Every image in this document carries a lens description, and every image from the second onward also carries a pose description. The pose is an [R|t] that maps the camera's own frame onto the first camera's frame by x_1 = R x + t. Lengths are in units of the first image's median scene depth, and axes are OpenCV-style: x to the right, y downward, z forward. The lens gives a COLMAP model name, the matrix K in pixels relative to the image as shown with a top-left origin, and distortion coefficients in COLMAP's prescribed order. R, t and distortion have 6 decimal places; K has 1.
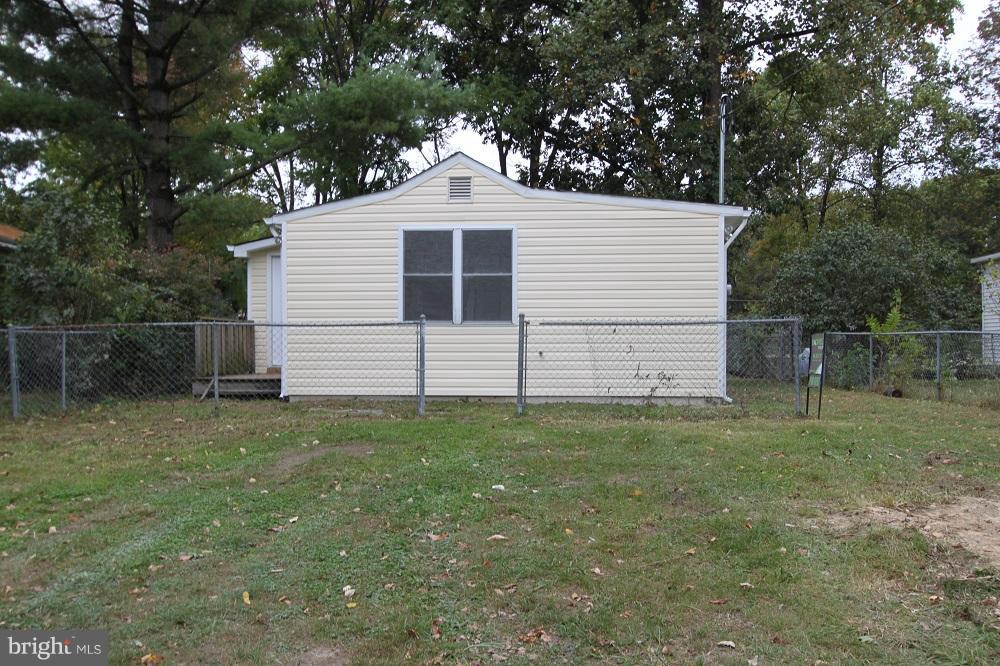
lens RADIAL K [[940.5, 0, 501.6], [0, 940.5, 332.4], [0, 0, 1]] dist [0.008871, 0.000000]
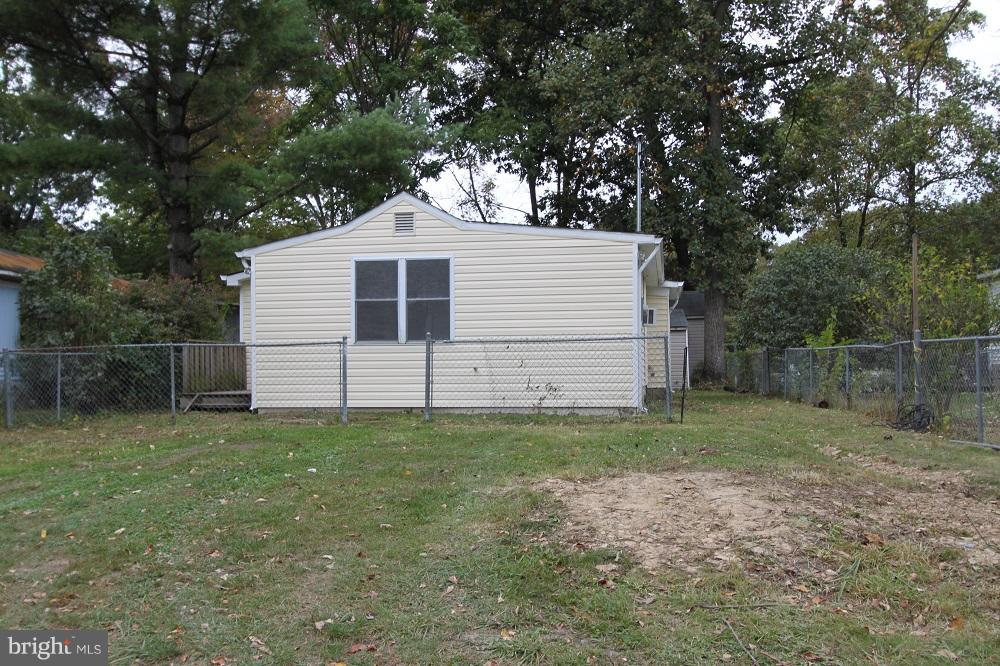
lens RADIAL K [[940.5, 0, 499.4], [0, 940.5, 329.6], [0, 0, 1]] dist [0.008871, 0.000000]
pose [[0.997064, -0.010741, -0.075820, 0.152471], [0.008853, 0.999643, -0.025201, 0.003865], [0.076064, 0.024456, 0.996803, -0.109771]]
